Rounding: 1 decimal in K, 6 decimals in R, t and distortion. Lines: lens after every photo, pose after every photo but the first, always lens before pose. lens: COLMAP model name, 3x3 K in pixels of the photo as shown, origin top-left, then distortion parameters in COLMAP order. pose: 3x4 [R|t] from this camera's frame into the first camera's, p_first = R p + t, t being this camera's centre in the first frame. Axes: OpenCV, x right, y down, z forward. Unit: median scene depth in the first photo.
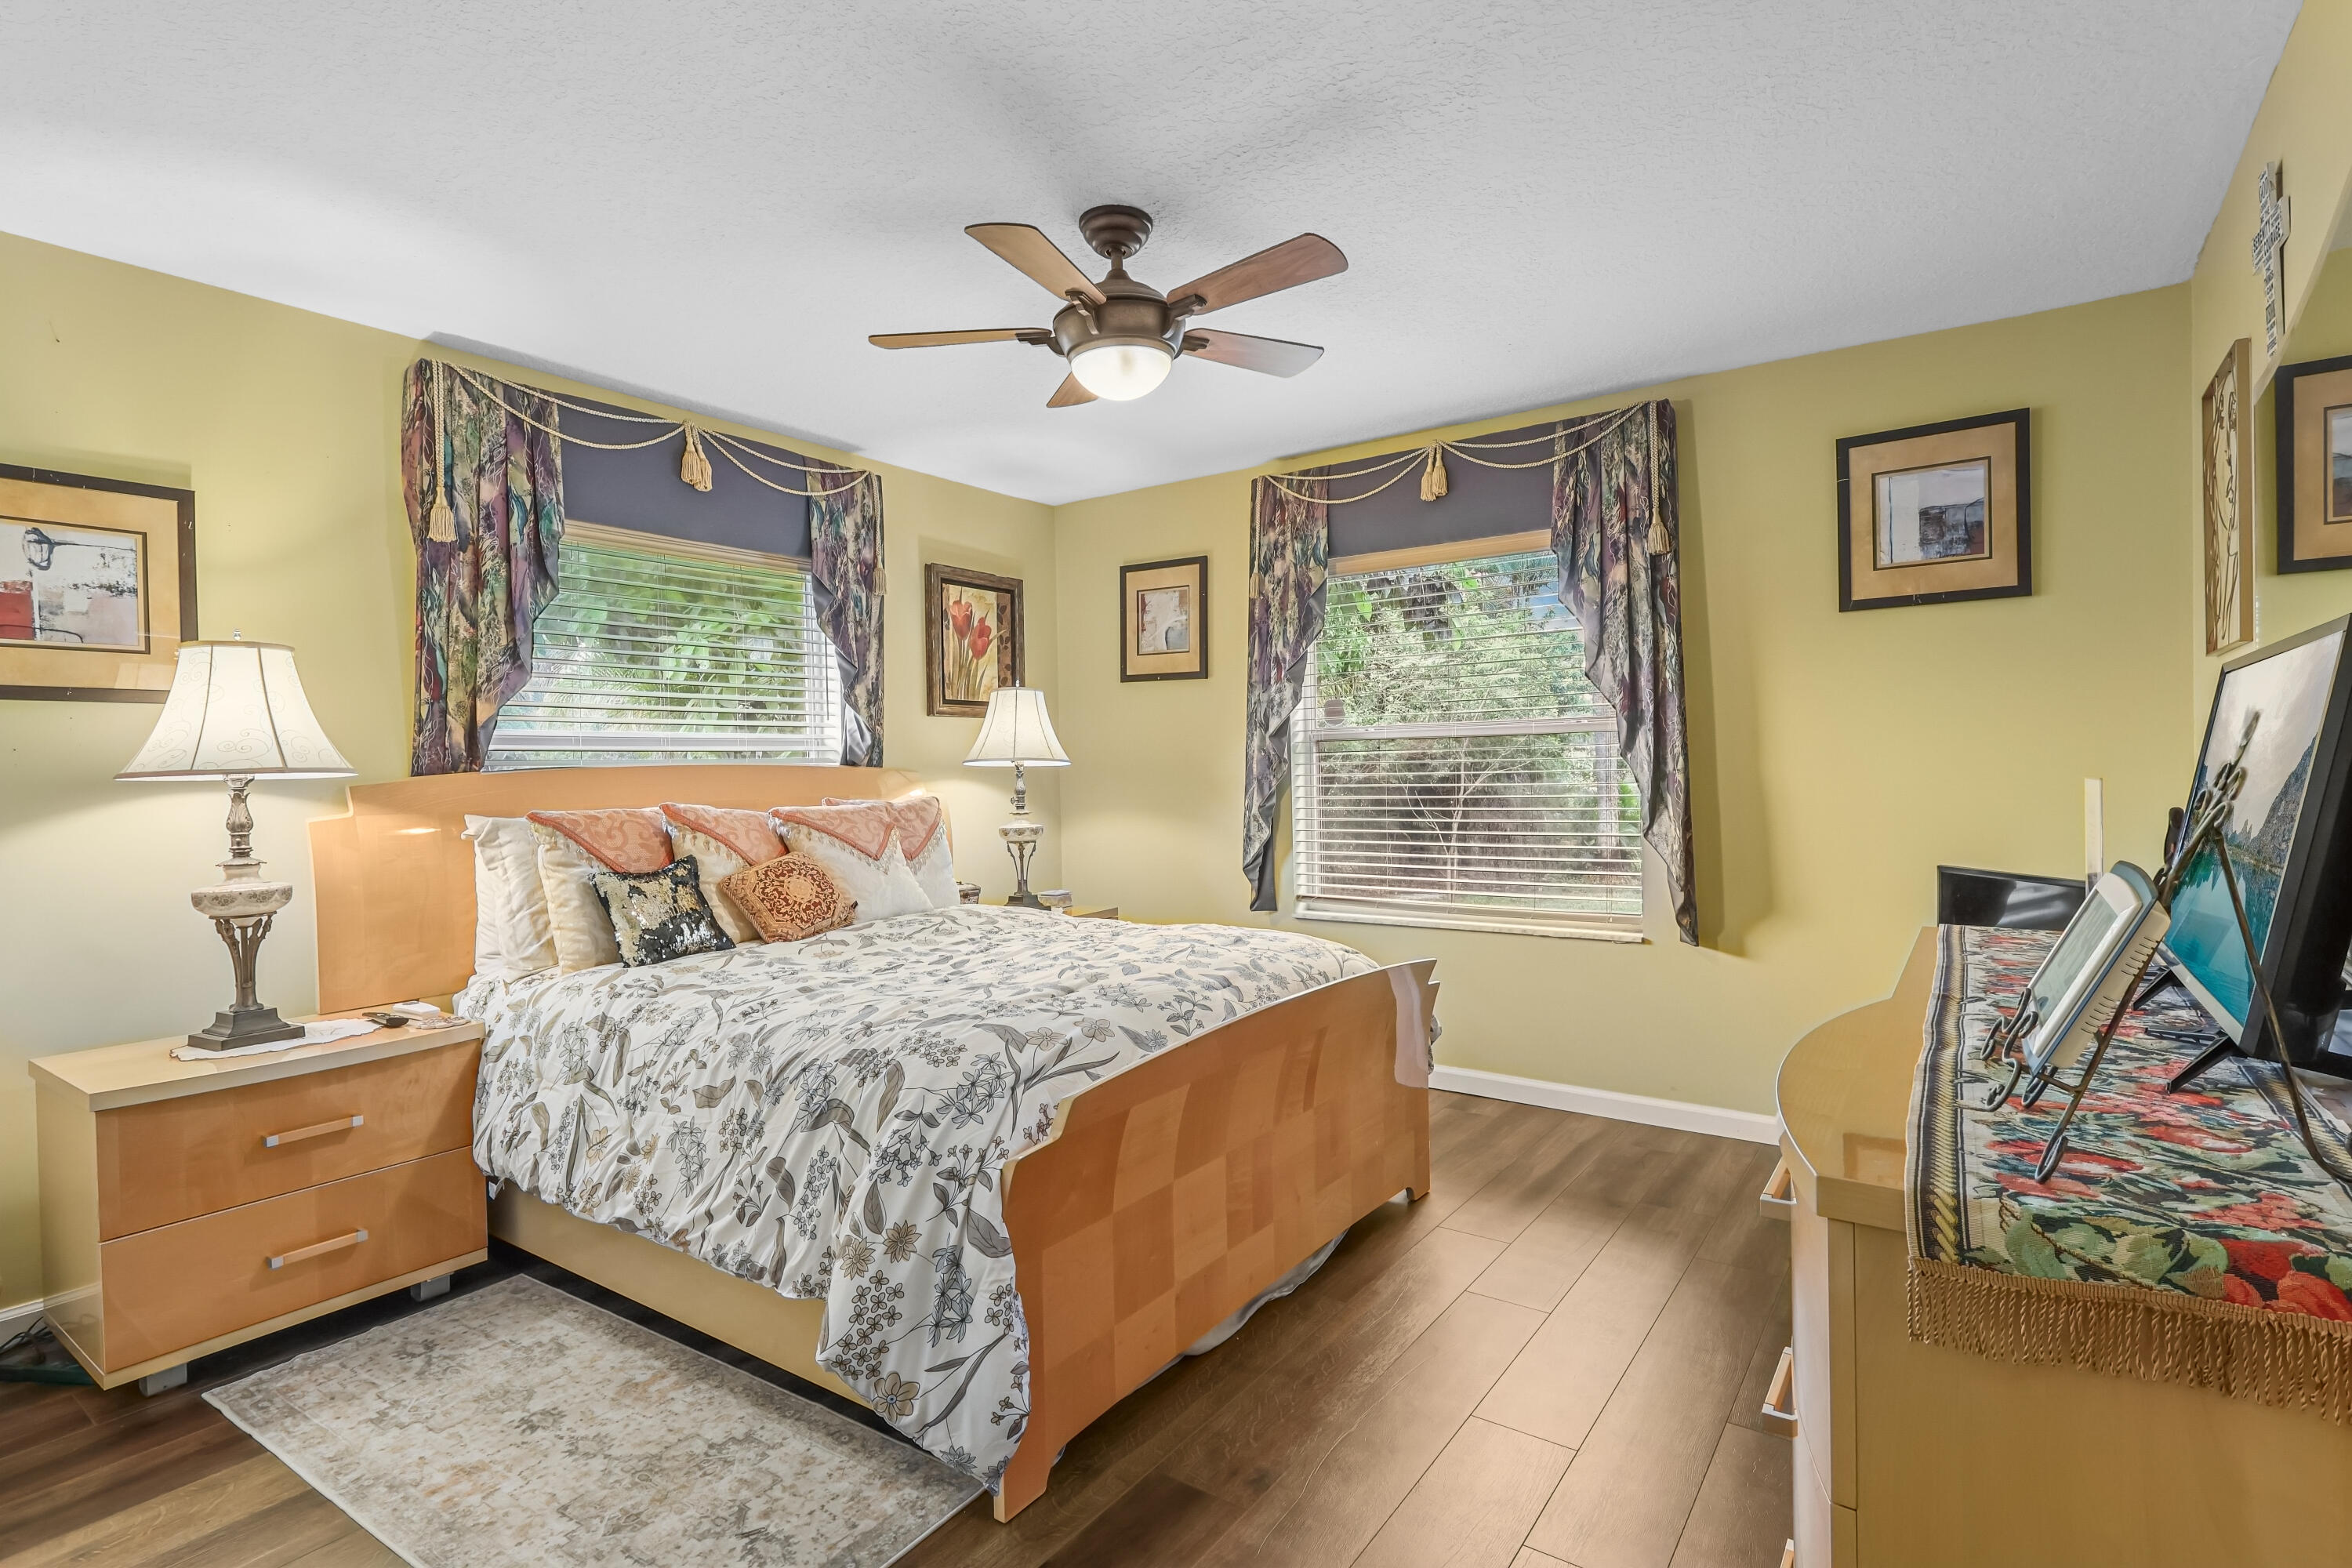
lens RADIAL K [[1169.6, 0, 1176.0], [0, 1169.6, 784.0], [0, 0, 1]] dist [0.004401, 0.000204]
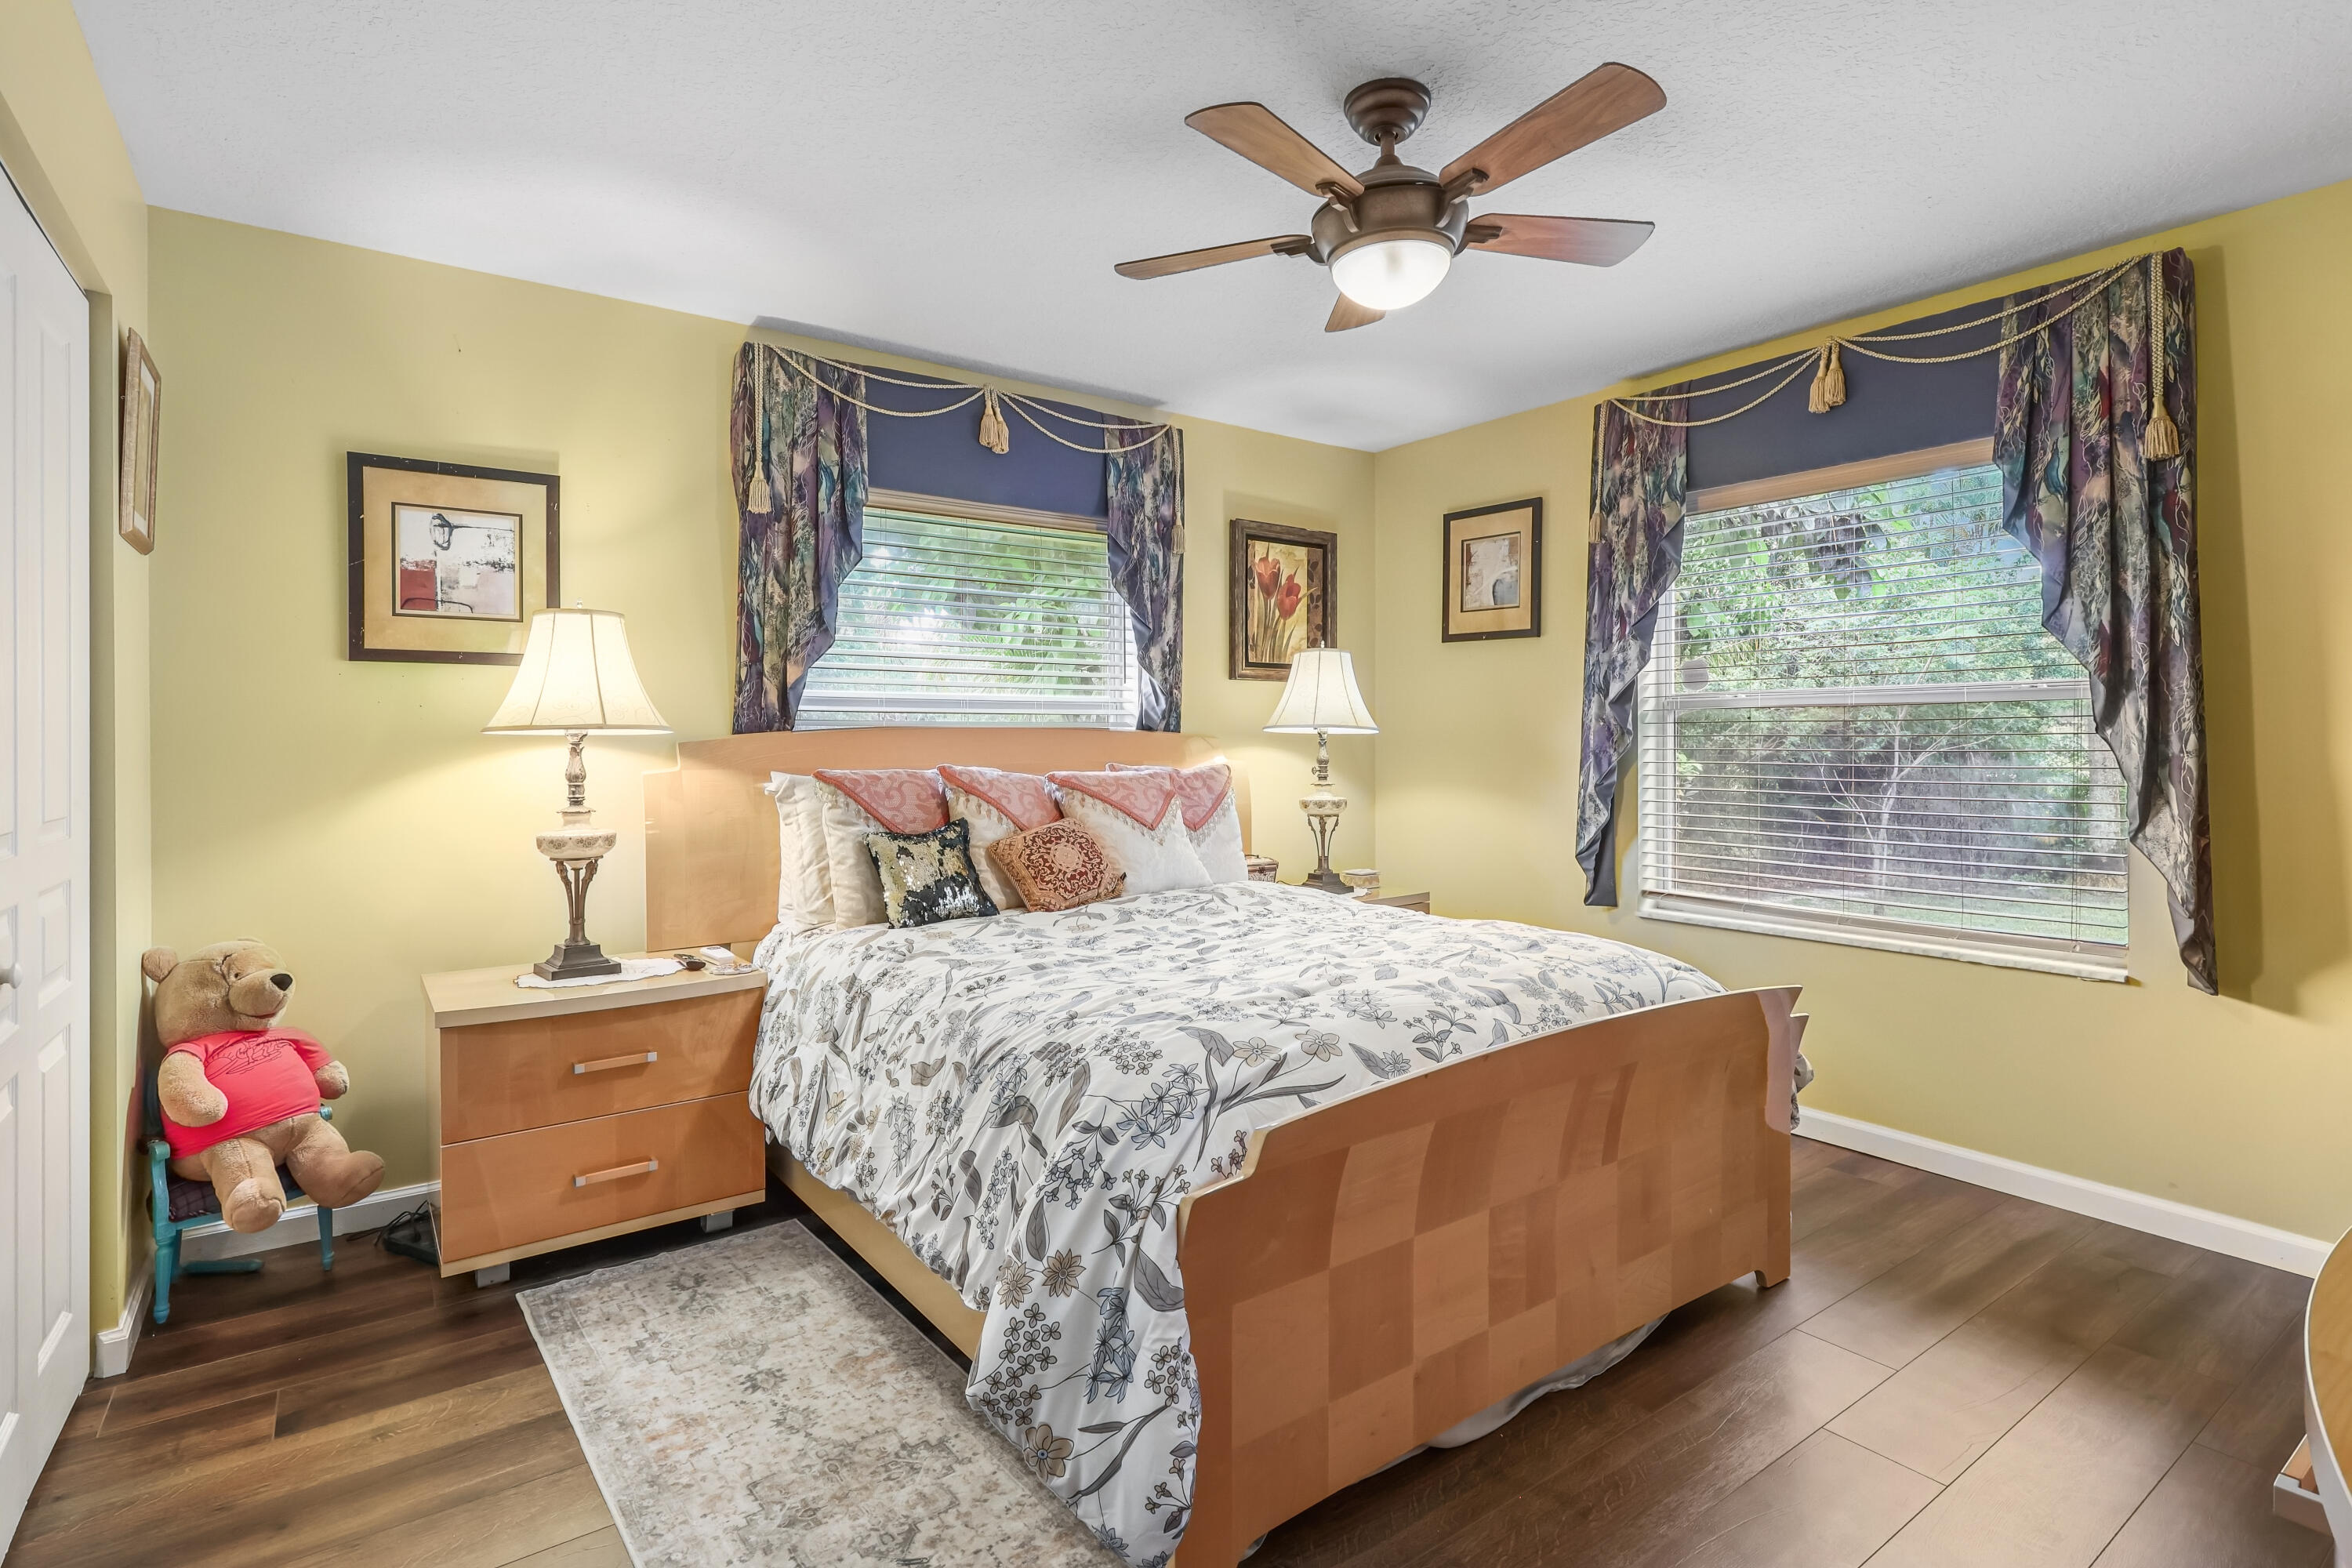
lens RADIAL K [[1169.3, 0, 1175.1], [0, 1169.3, 747.5], [0, 0, 1]] dist [0.002618, 0.000377]
pose [[0.947742, 0.019053, -0.318468, 0.074240], [-0.020106, 0.999798, -0.000017, -0.002654], [0.318404, 0.006419, 0.947934, 0.124134]]
